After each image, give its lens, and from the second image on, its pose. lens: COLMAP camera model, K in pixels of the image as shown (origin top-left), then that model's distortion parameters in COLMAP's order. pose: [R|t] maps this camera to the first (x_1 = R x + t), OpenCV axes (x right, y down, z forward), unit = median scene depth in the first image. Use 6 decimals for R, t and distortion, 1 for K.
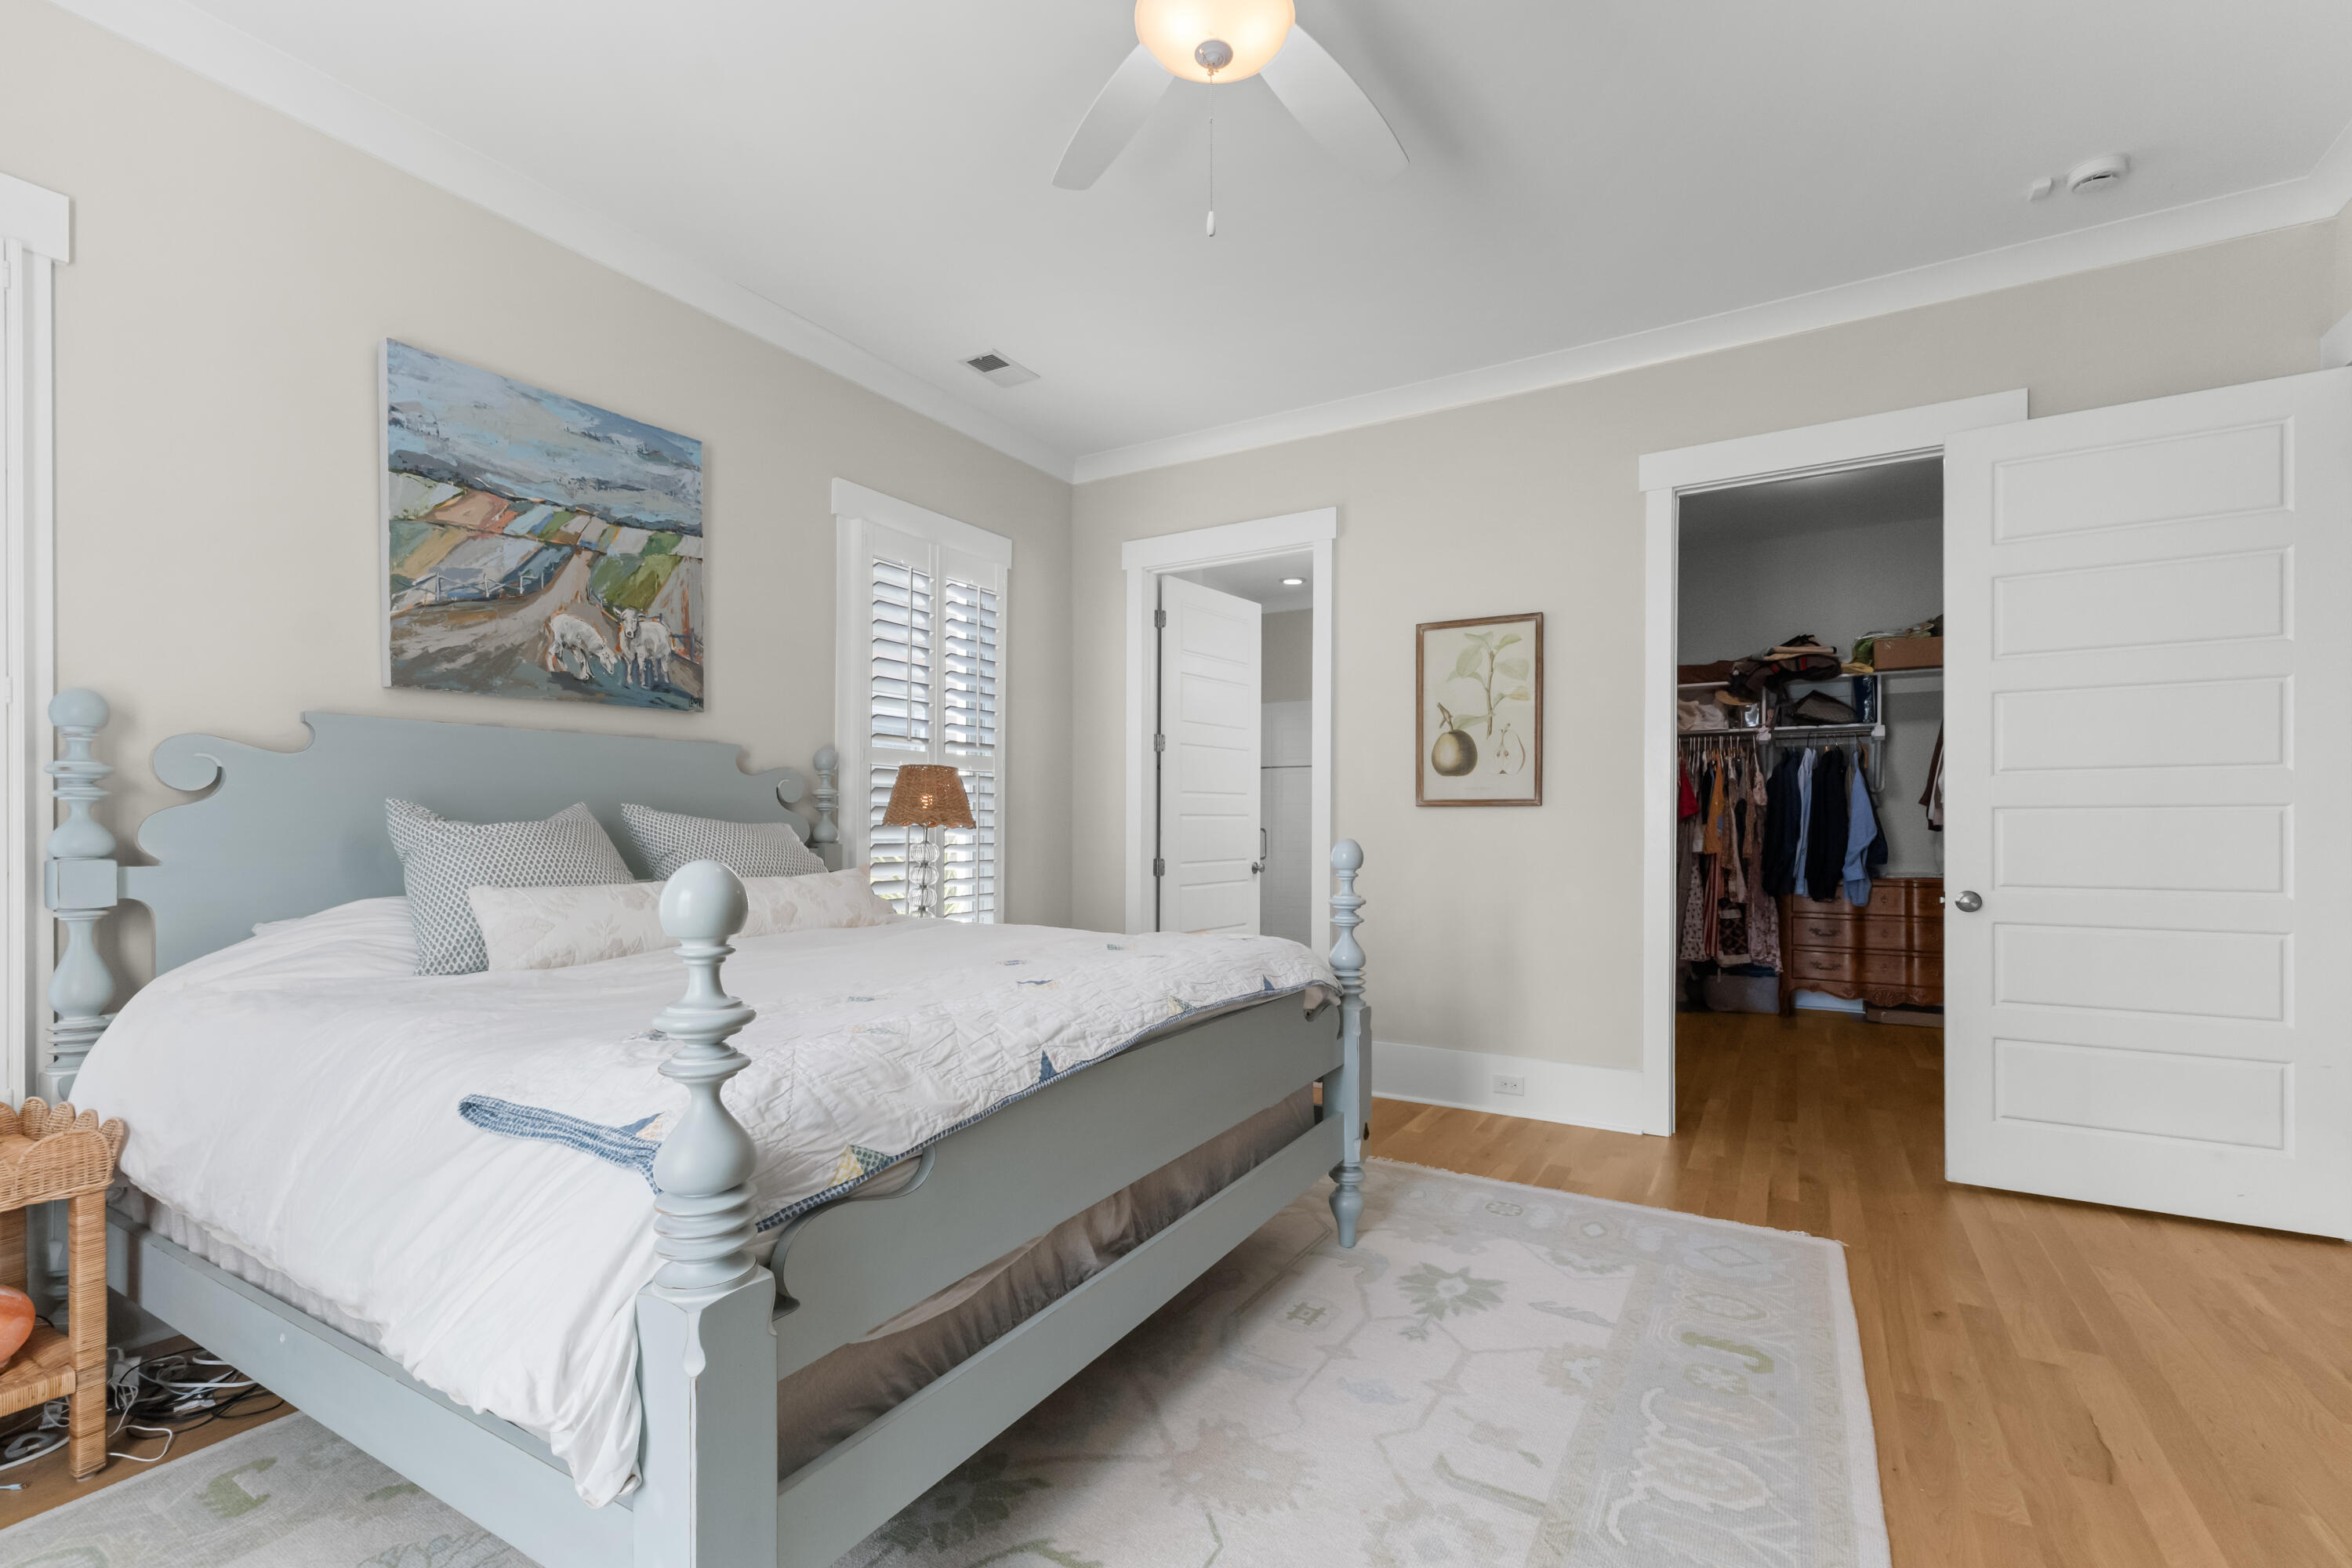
lens RADIAL K [[1021.9, 0, 1193.9], [0, 1021.9, 824.5], [0, 0, 1]] dist [0.006405, -0.000883]
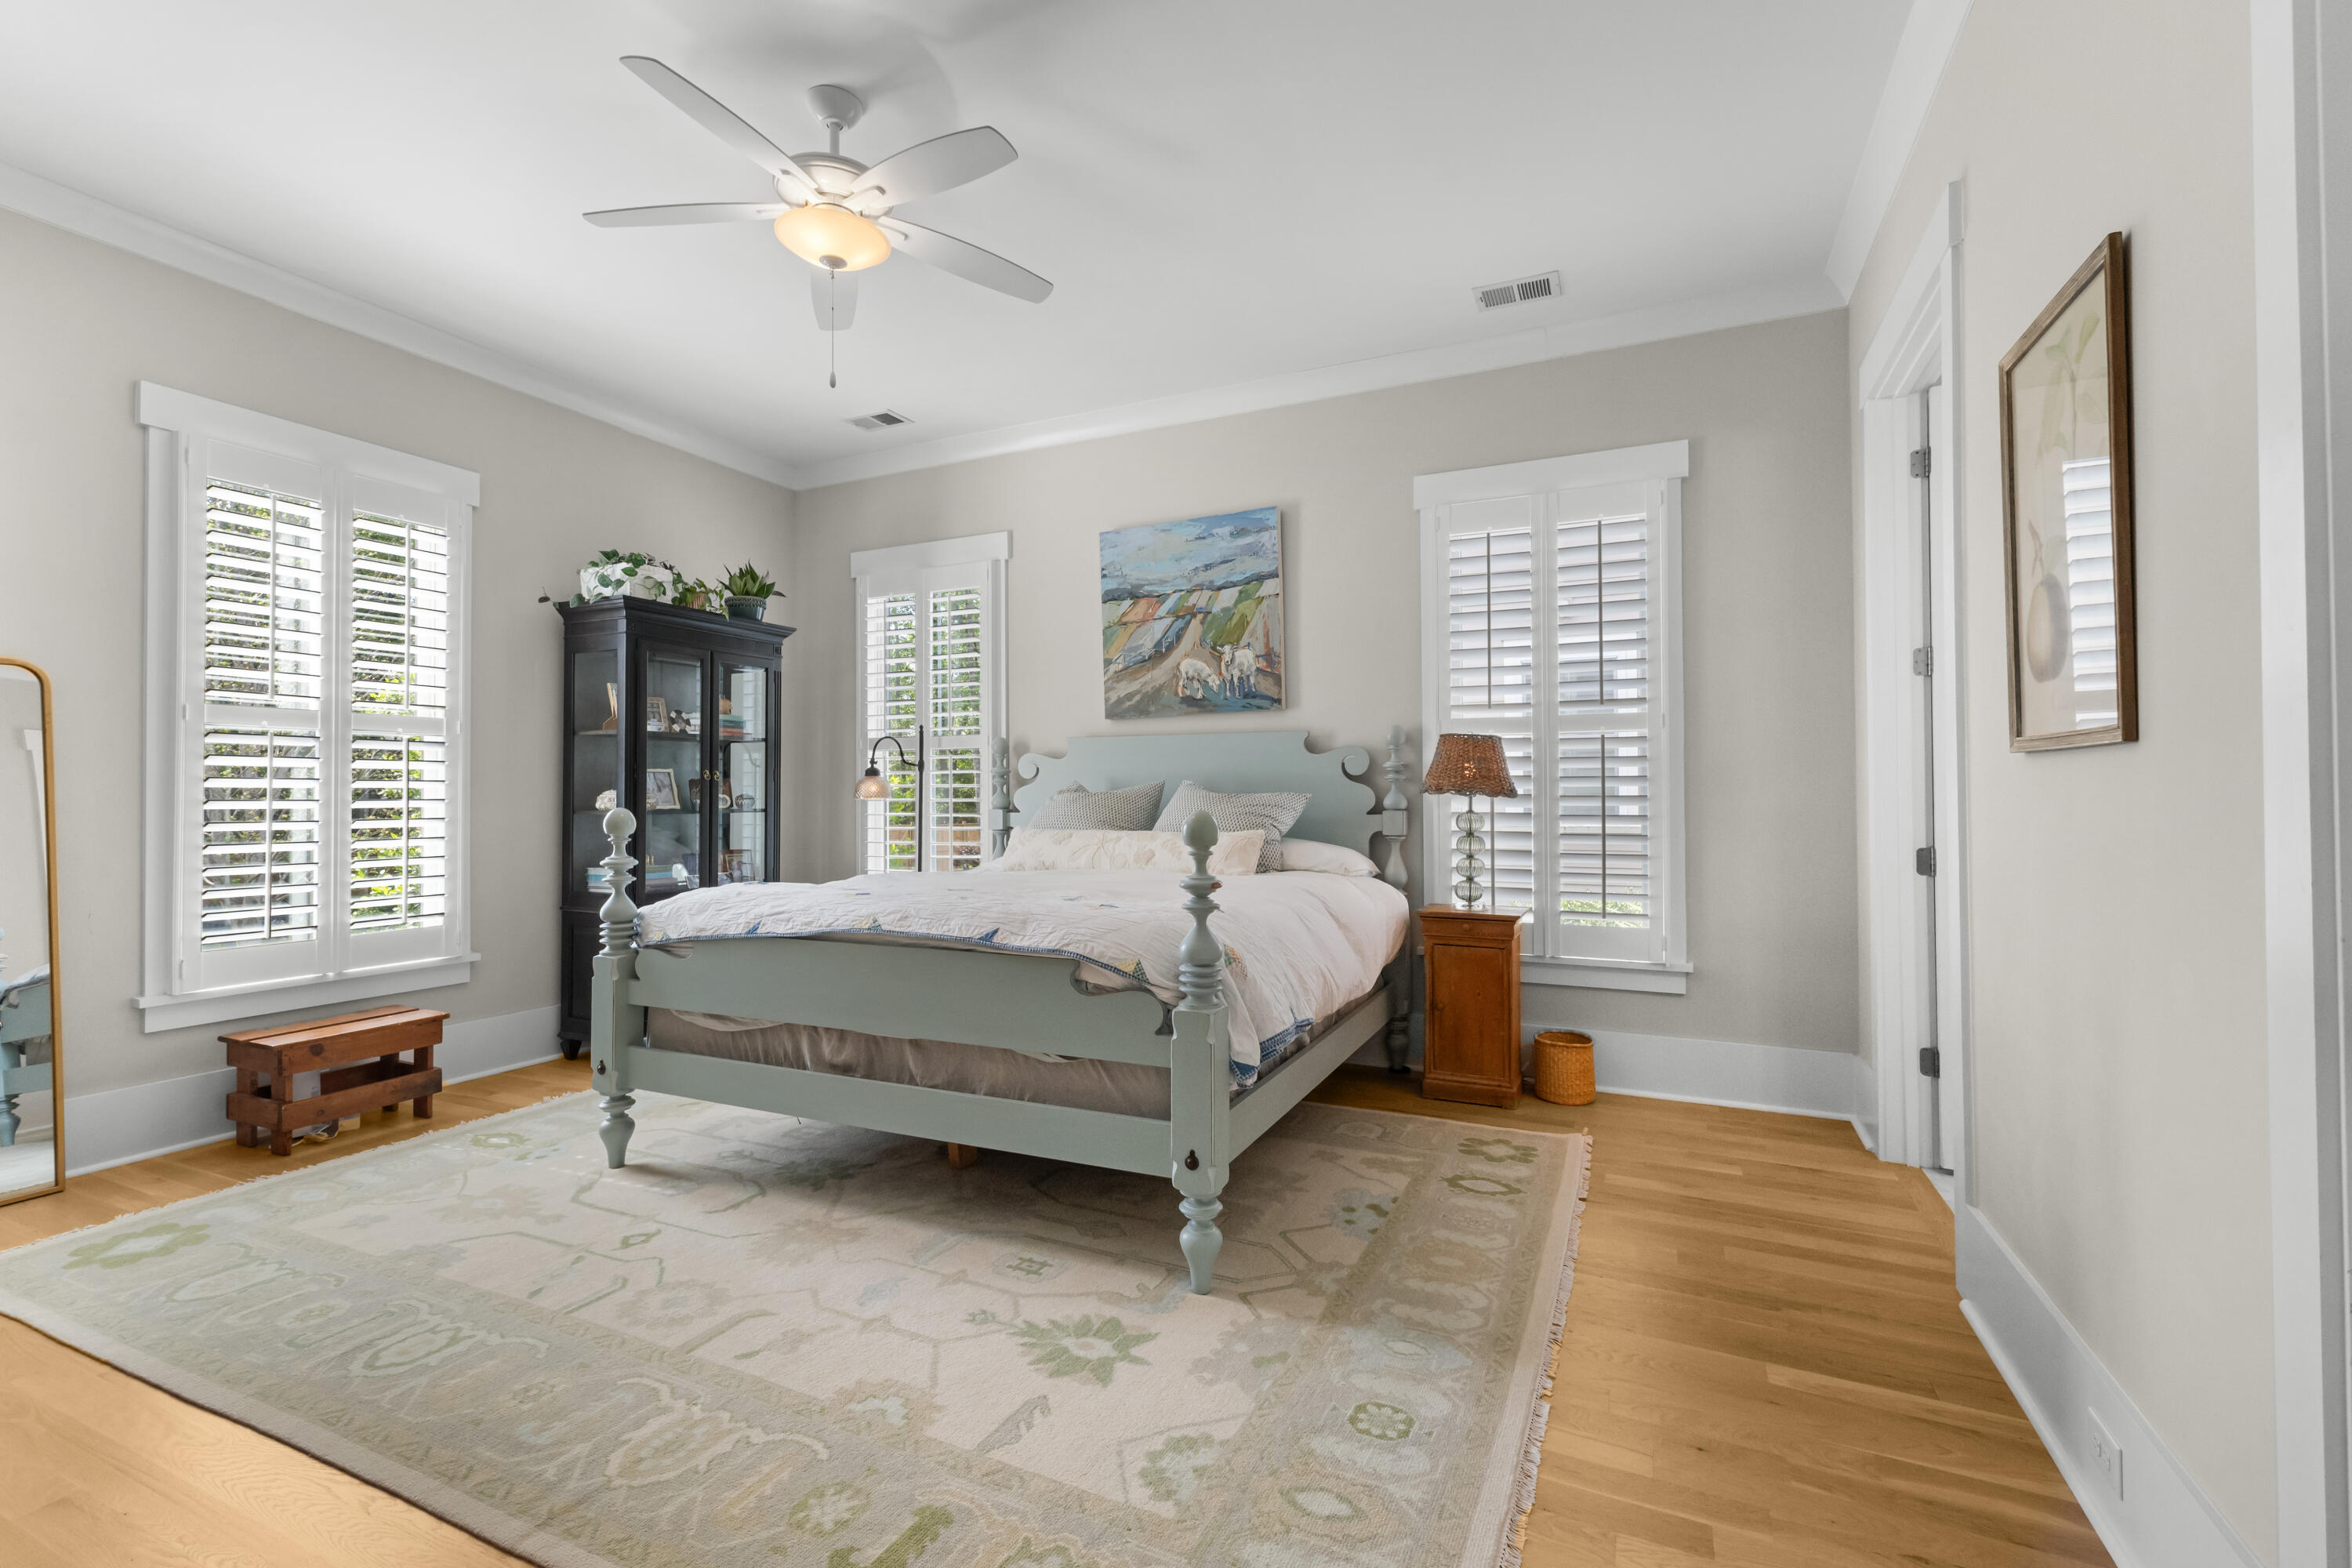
lens RADIAL K [[1021.9, 0, 1177.5], [0, 1021.9, 780.3], [0, 0, 1]] dist [0.006405, -0.000883]
pose [[0.096633, -0.014487, -0.995215, 0.961047], [0.001159, 0.999895, -0.014443, 0.001556], [0.995319, 0.000242, 0.096640, 0.868234]]
